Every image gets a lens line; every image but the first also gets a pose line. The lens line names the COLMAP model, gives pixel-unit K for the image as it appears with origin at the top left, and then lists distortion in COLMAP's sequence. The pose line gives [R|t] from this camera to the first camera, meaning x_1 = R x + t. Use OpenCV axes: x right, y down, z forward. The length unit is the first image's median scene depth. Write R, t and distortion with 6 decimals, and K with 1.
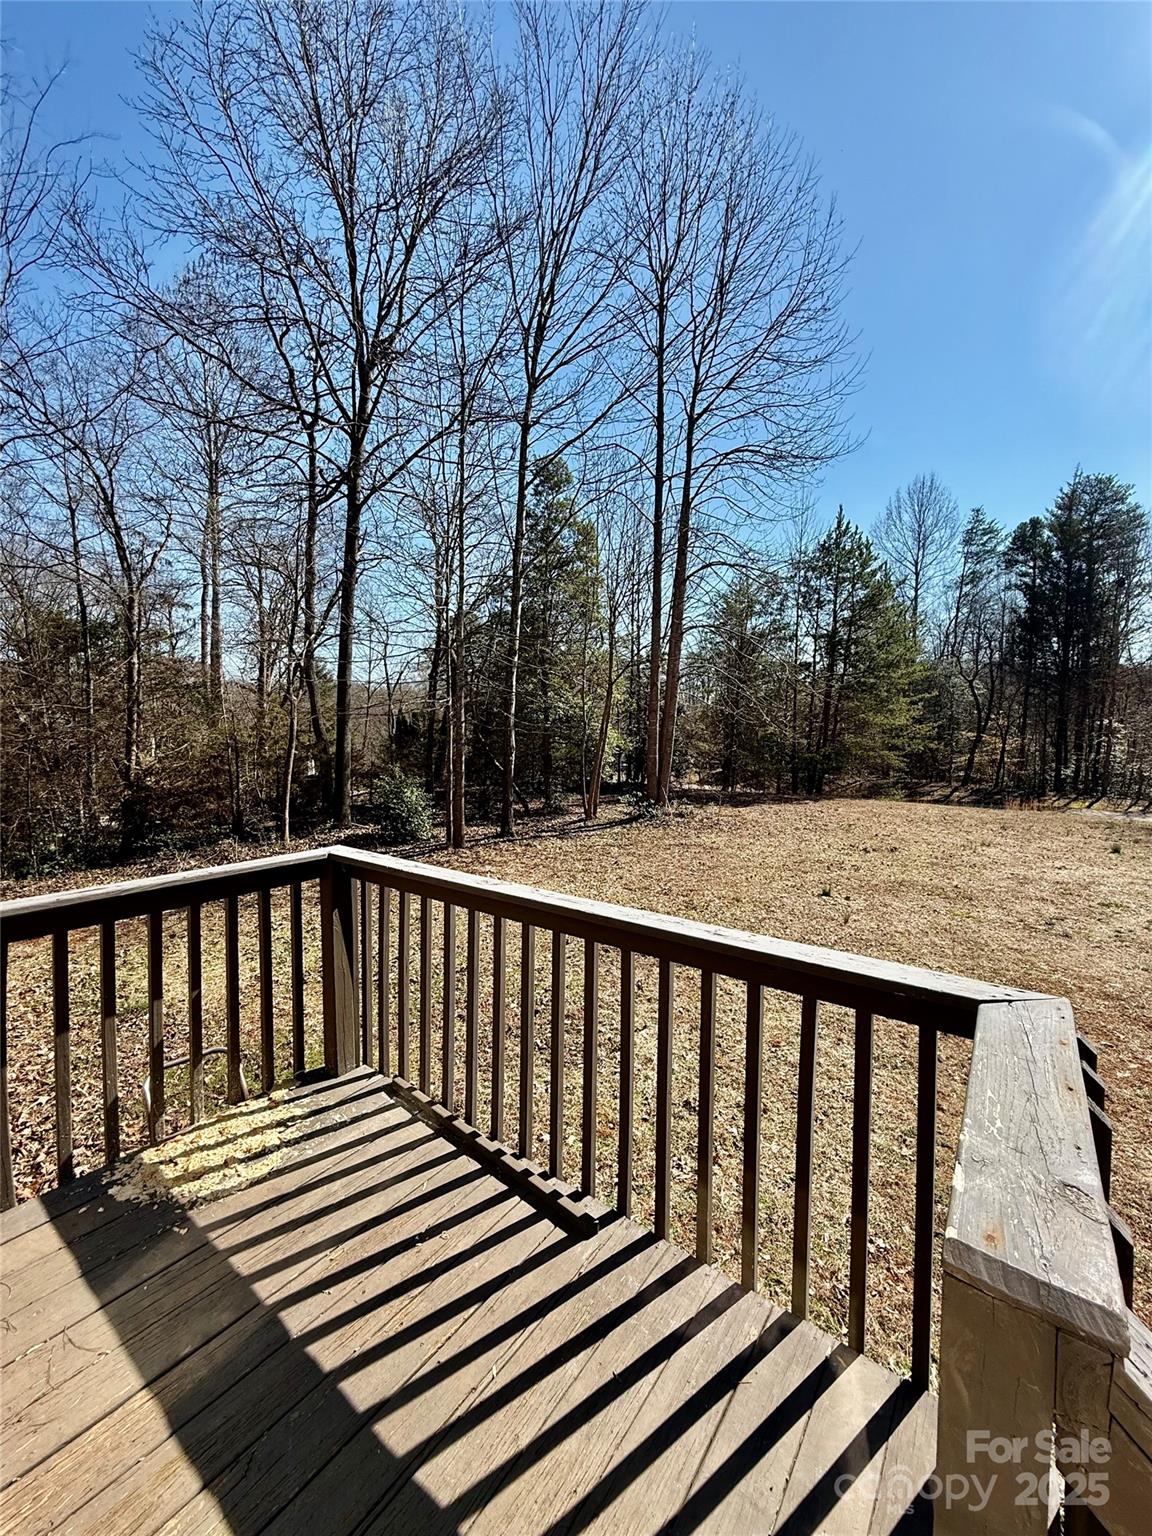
lens RADIAL K [[609.6, 0, 577.7], [0, 609.6, 764.9], [0, 0, 1]] dist [0.001136, 0.000139]
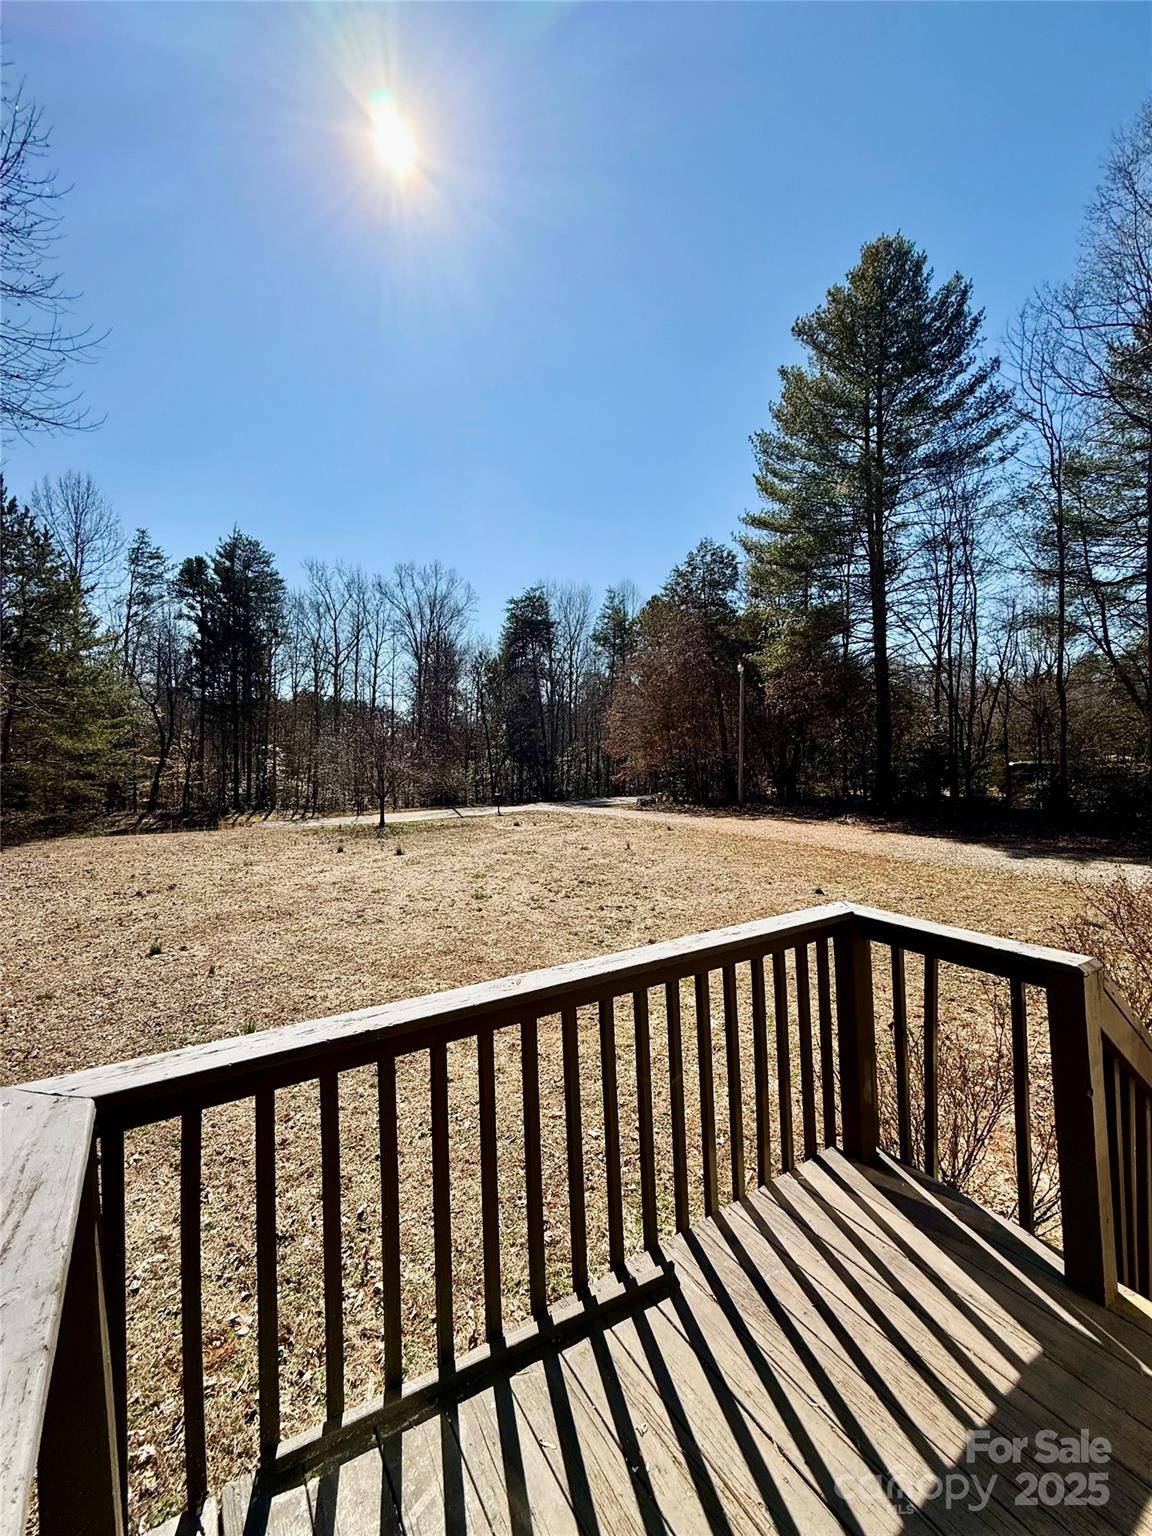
lens RADIAL K [[609.6, 0, 572.8], [0, 609.6, 763.6], [0, 0, 1]] dist [0.001136, 0.000139]
pose [[0.350997, -0.022647, 0.936103, -0.083991], [0.059949, 0.998200, 0.001671, -0.008025], [-0.934456, 0.055532, 0.351723, 0.065304]]
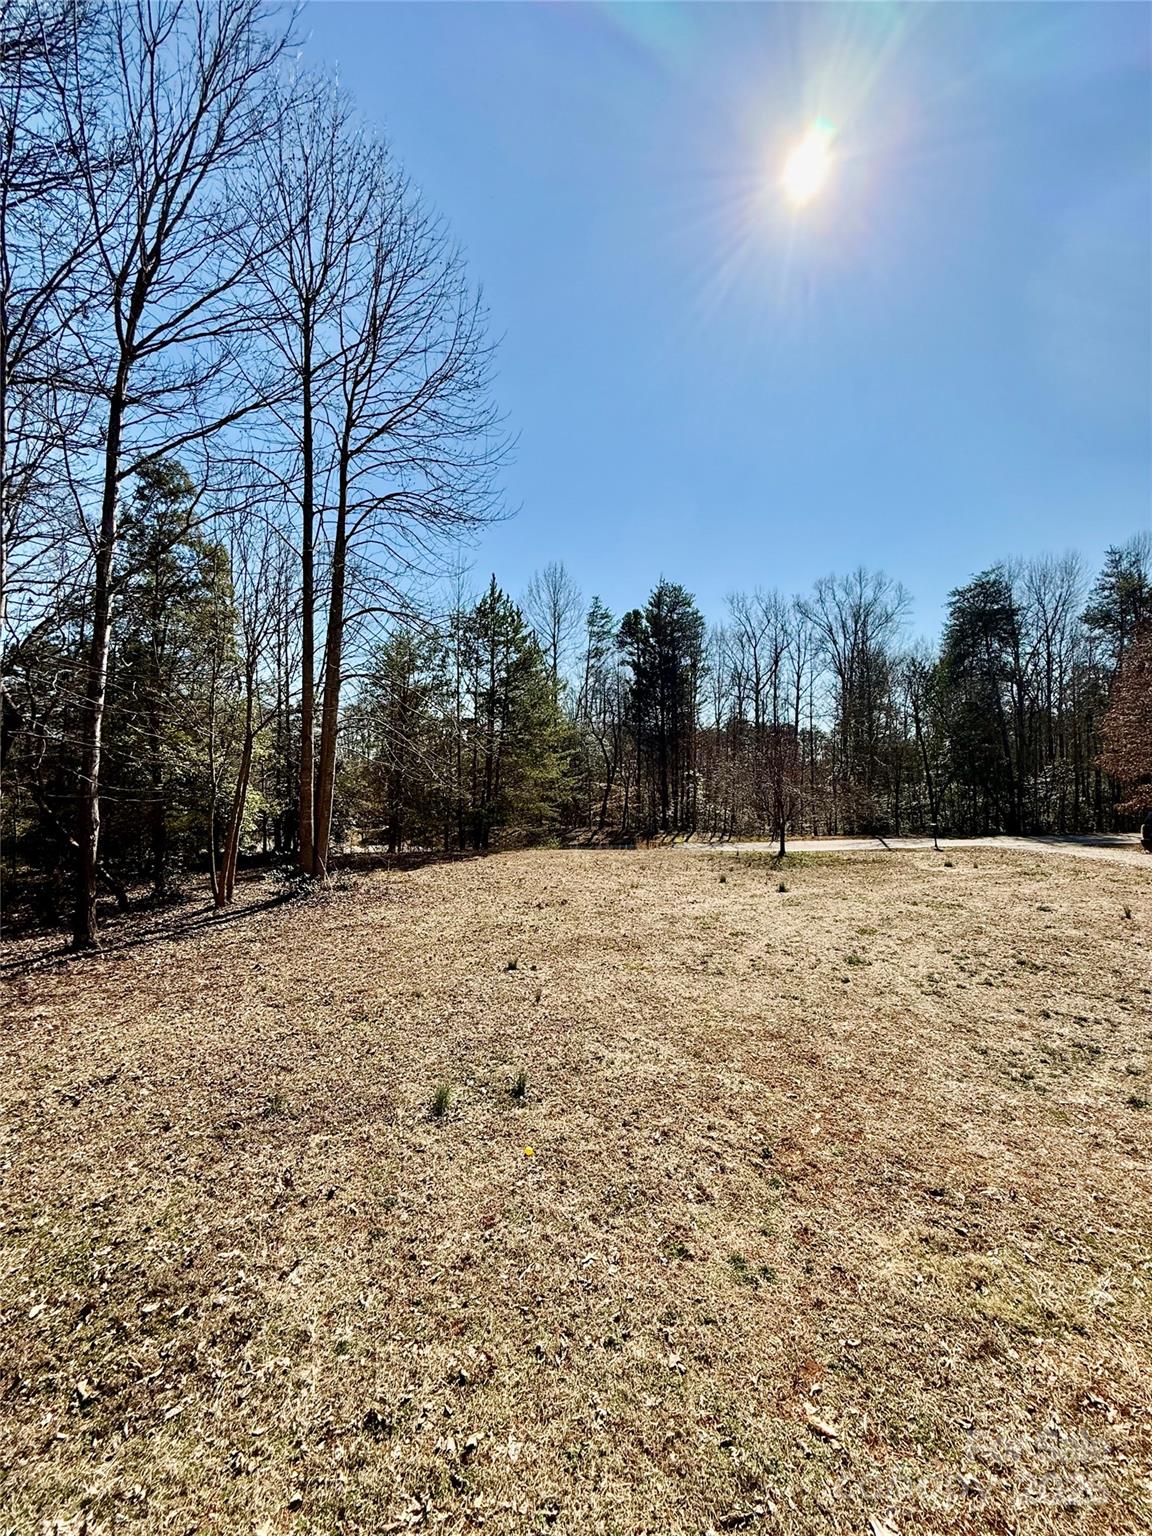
lens RADIAL K [[609.6, 0, 574.4], [0, 609.6, 764.5], [0, 0, 1]] dist [0.001136, 0.000139]
pose [[0.860062, -0.007147, 0.510139, 0.009518], [0.052763, 0.995786, -0.075006, -0.008678], [-0.507454, 0.091426, 0.856815, 0.062746]]
